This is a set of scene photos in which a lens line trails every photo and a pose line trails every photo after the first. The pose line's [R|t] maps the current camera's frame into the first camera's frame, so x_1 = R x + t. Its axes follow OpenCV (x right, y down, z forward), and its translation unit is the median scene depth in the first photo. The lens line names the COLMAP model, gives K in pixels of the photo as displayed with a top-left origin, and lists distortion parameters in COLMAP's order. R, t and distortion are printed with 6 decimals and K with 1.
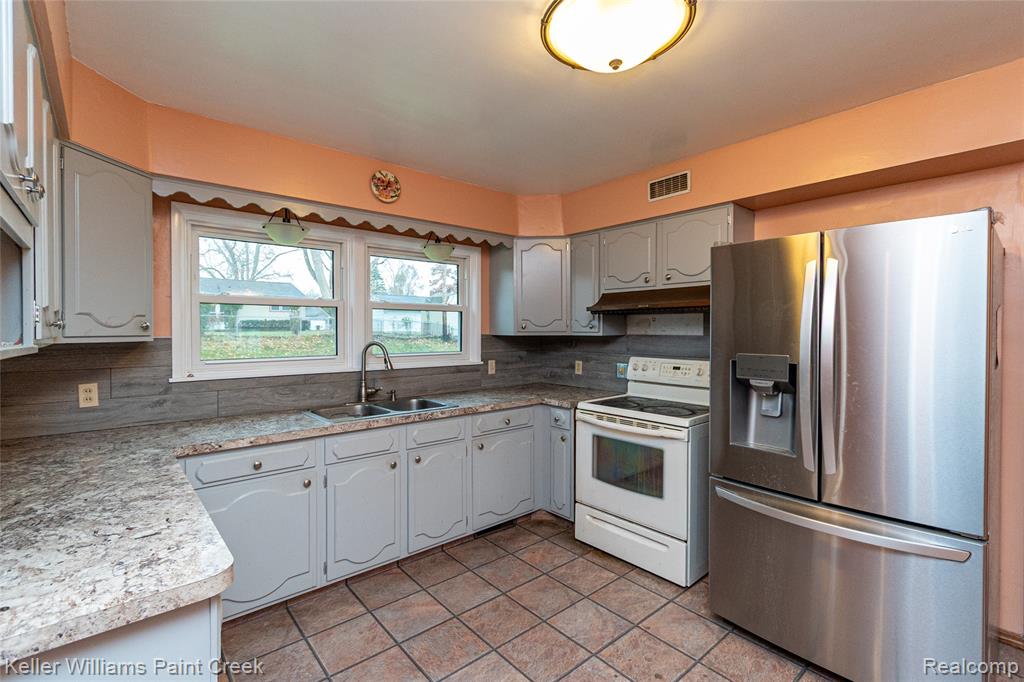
lens RADIAL K [[465.3, 0, 520.8], [0, 465.3, 335.2], [0, 0, 1]] dist [0.002893, 0.000780]
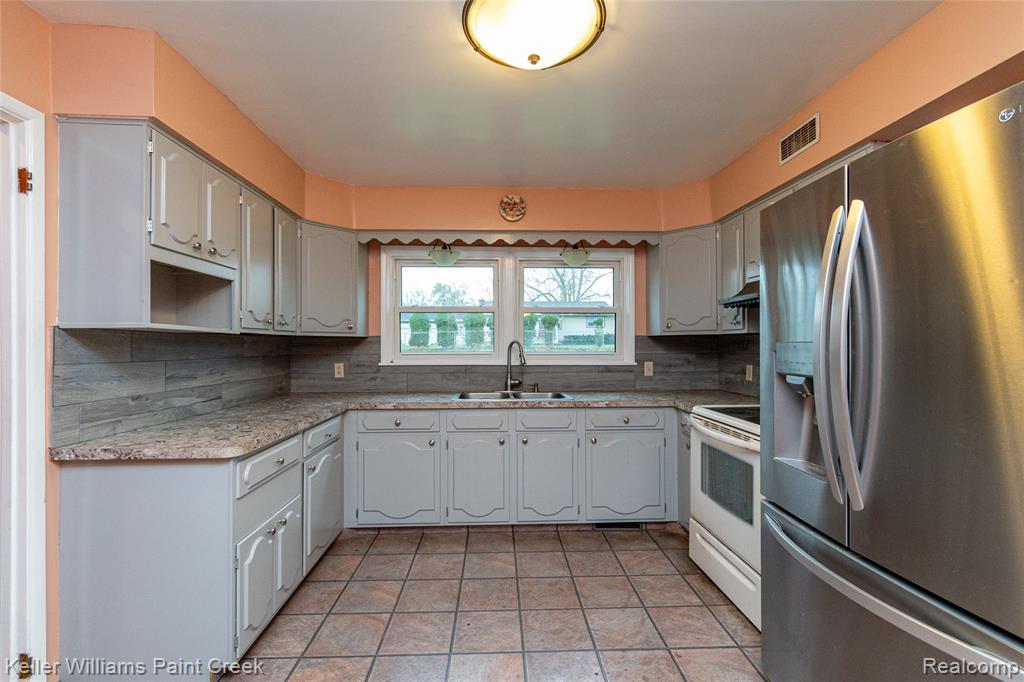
lens RADIAL K [[465.3, 0, 520.7], [0, 465.3, 344.3], [0, 0, 1]] dist [0.002893, 0.000780]
pose [[0.780844, -0.002737, -0.624720, 0.441115], [-0.005419, 0.999923, -0.011154, 0.038145], [0.624703, 0.012095, 0.780769, 0.089407]]
